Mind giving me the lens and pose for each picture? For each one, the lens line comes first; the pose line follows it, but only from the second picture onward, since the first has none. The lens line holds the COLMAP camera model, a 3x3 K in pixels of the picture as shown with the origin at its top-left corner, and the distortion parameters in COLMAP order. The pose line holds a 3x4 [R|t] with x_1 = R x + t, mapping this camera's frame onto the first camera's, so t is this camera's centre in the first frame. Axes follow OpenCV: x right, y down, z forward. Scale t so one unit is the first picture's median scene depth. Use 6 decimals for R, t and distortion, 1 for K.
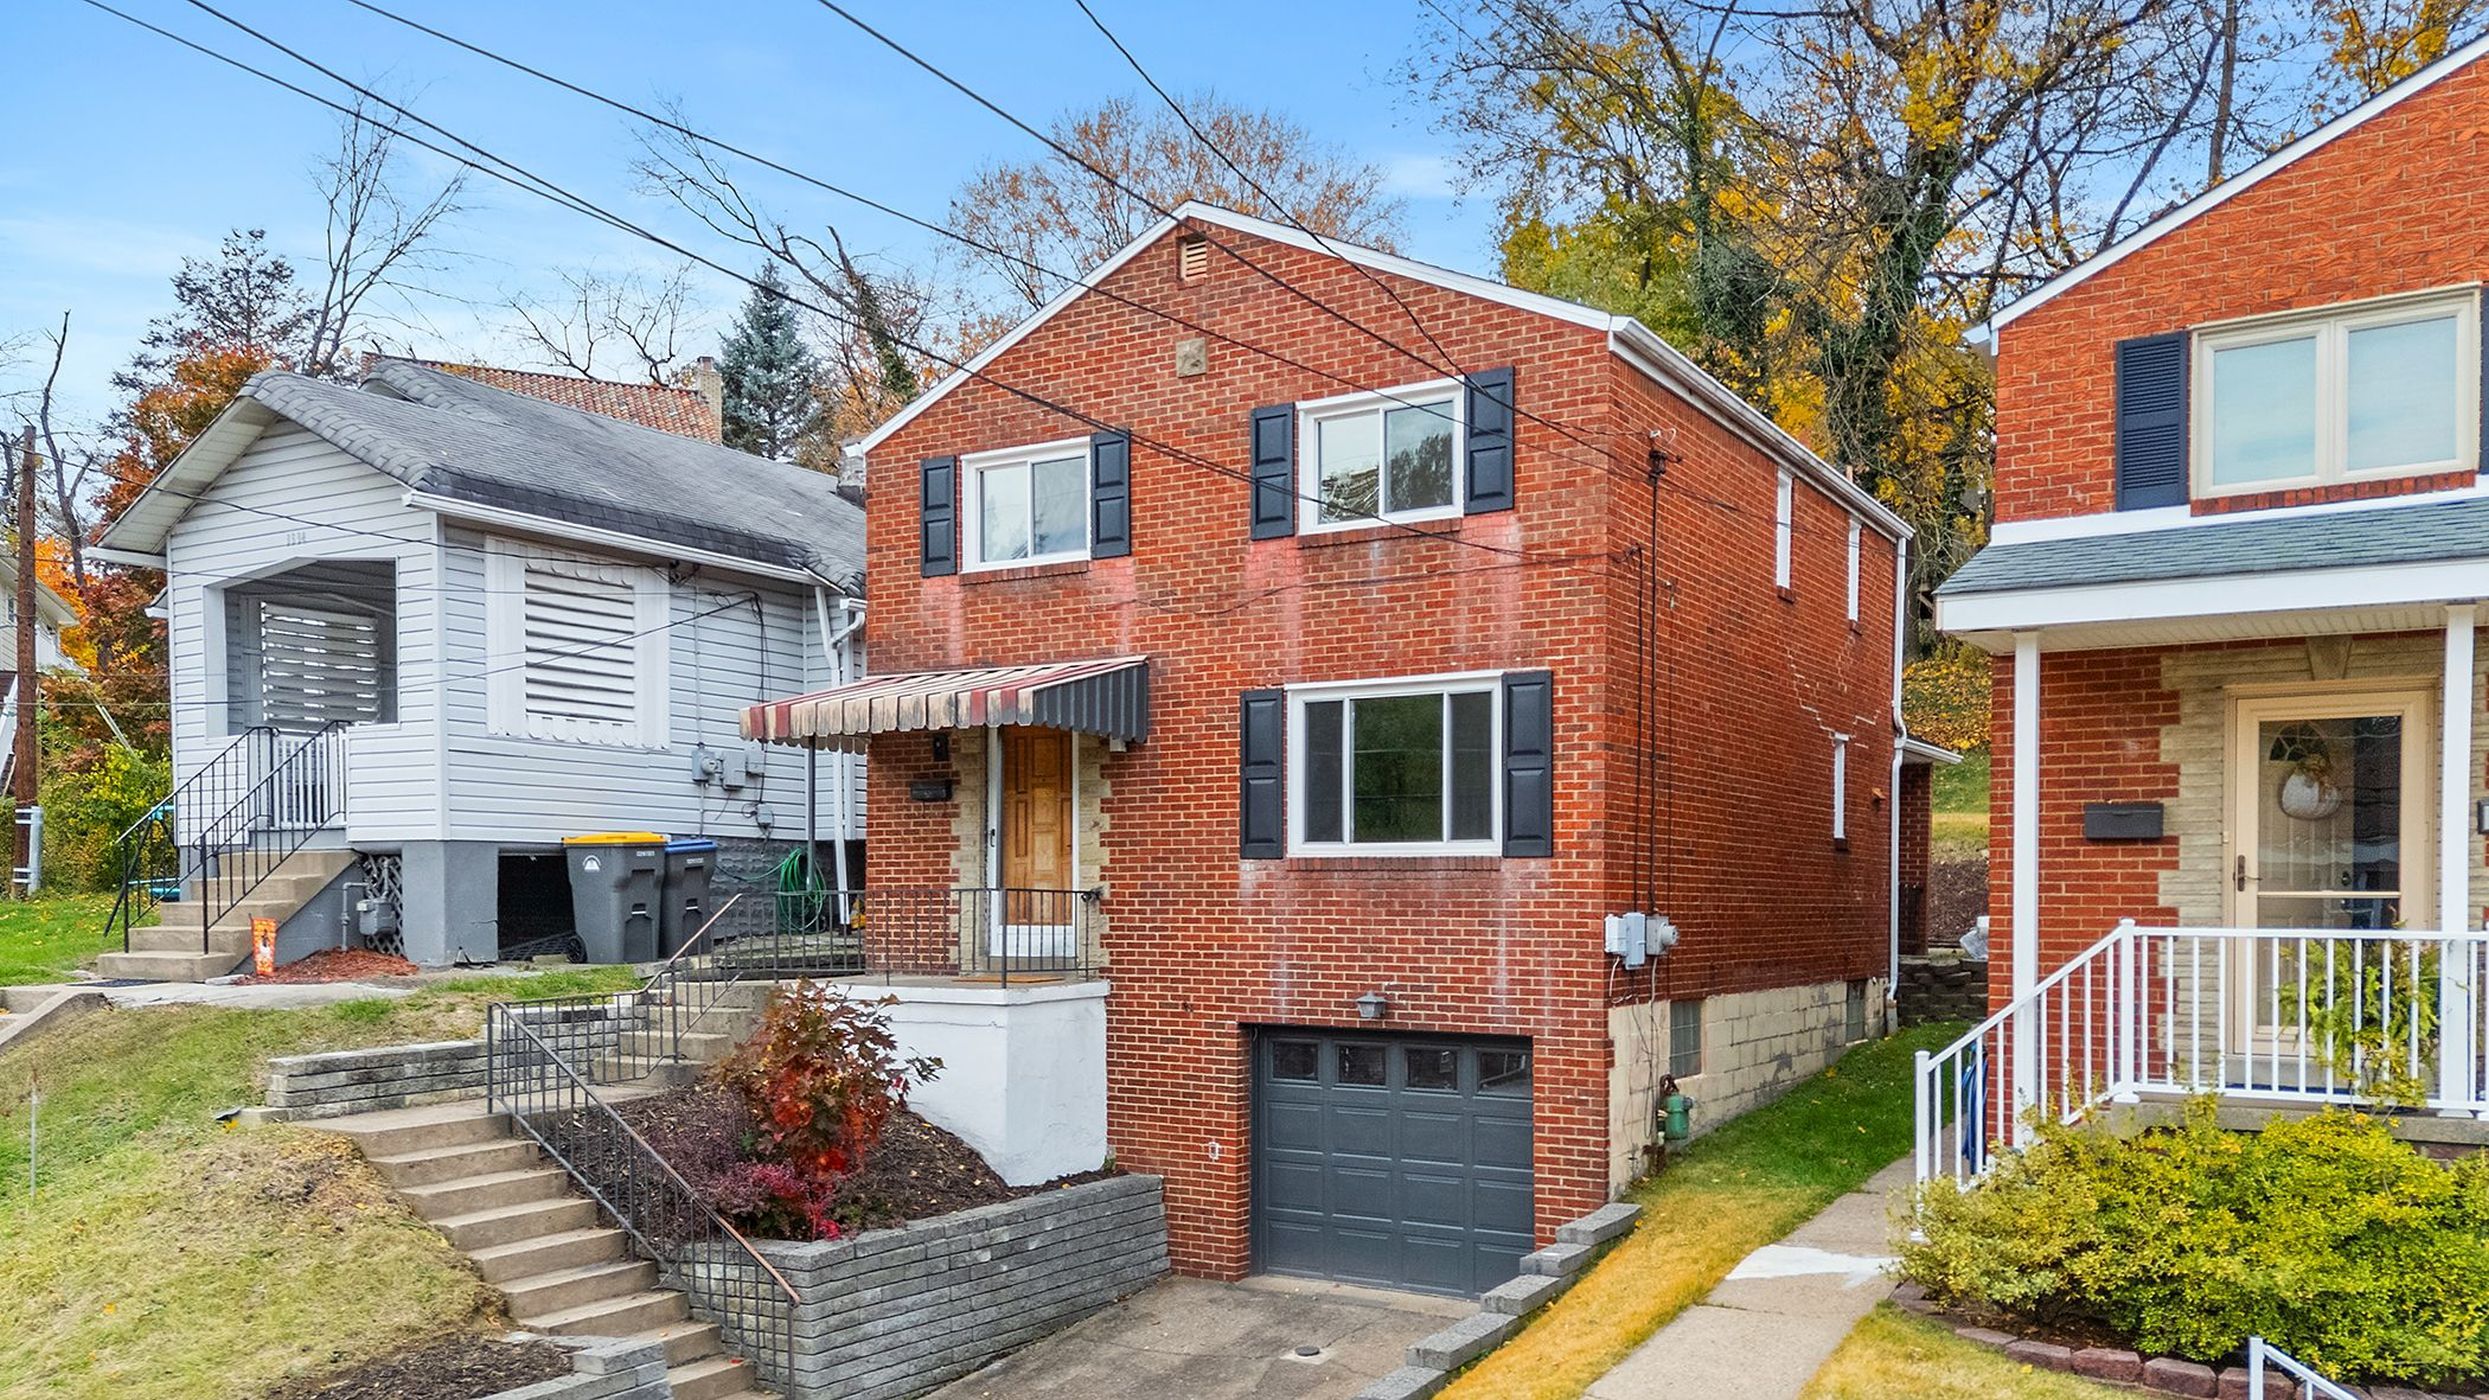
lens RADIAL K [[1889.7, 0, 1254.9], [0, 1889.7, 710.6], [0, 0, 1]] dist [0.007901, 0.001158]
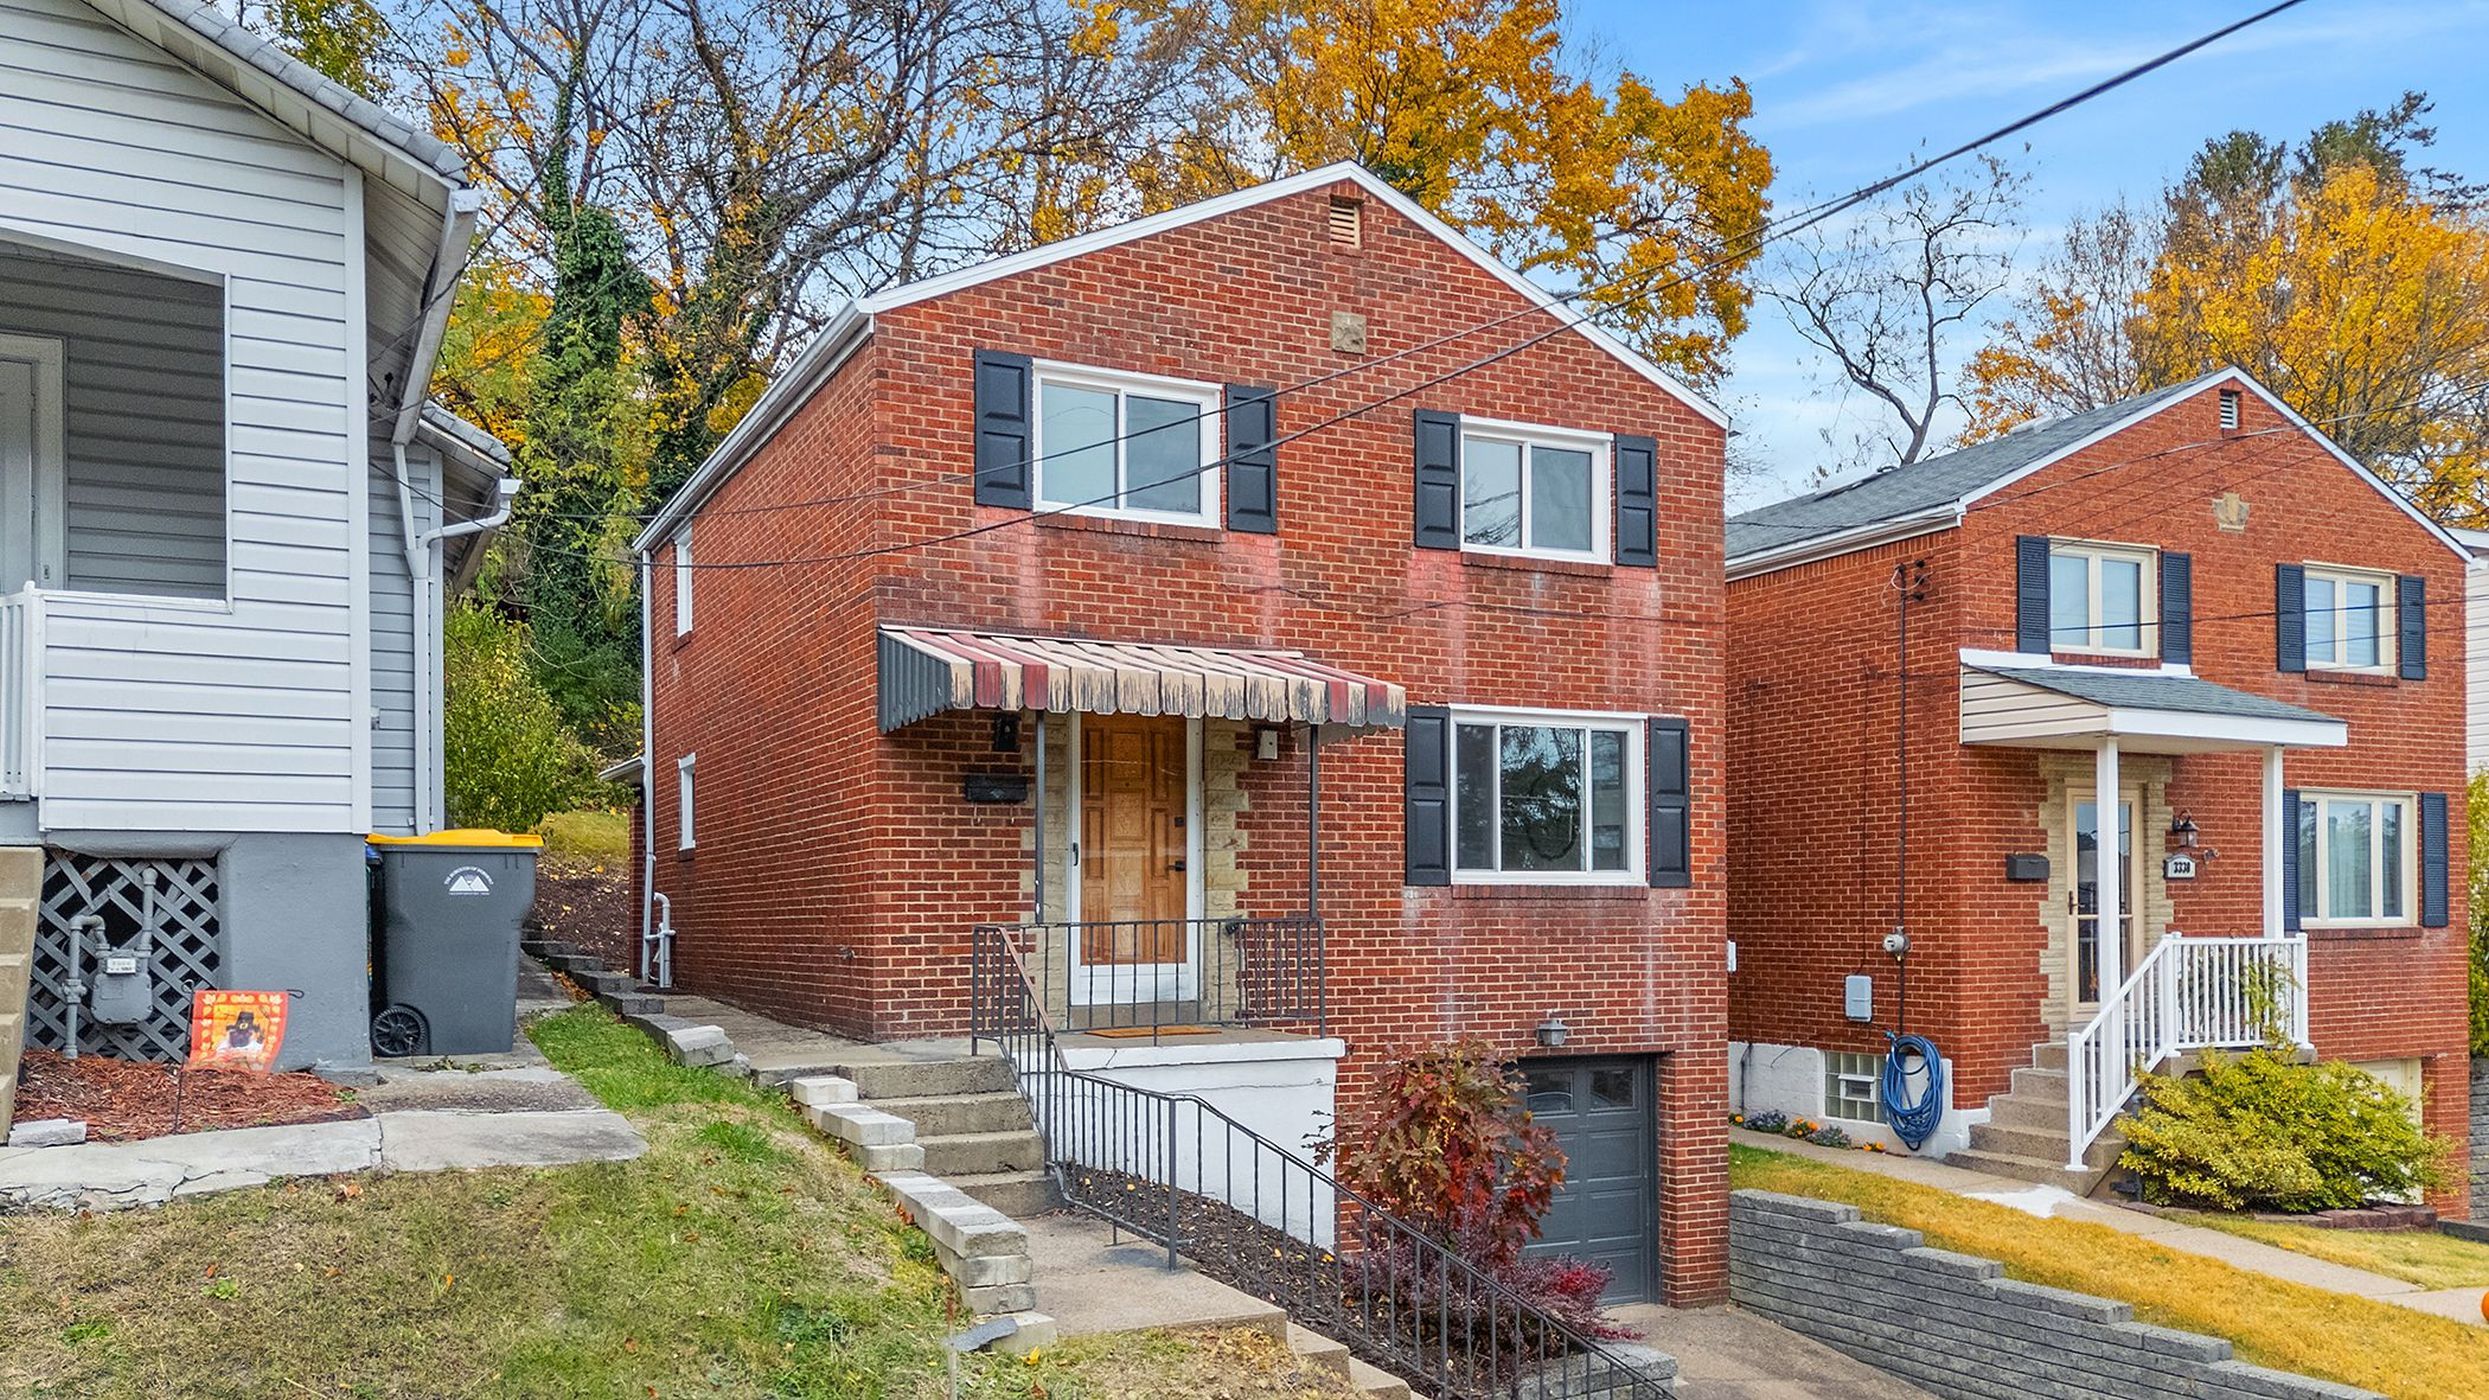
lens RADIAL K [[1889.7, 0, 1253.5], [0, 1889.7, 688.1], [0, 0, 1]] dist [0.007901, 0.001158]
pose [[0.528217, 0.095266, 0.843748, -0.863926], [-0.077706, 0.994940, -0.063690, 0.048055], [-0.845546, -0.031923, 0.532947, 0.585258]]
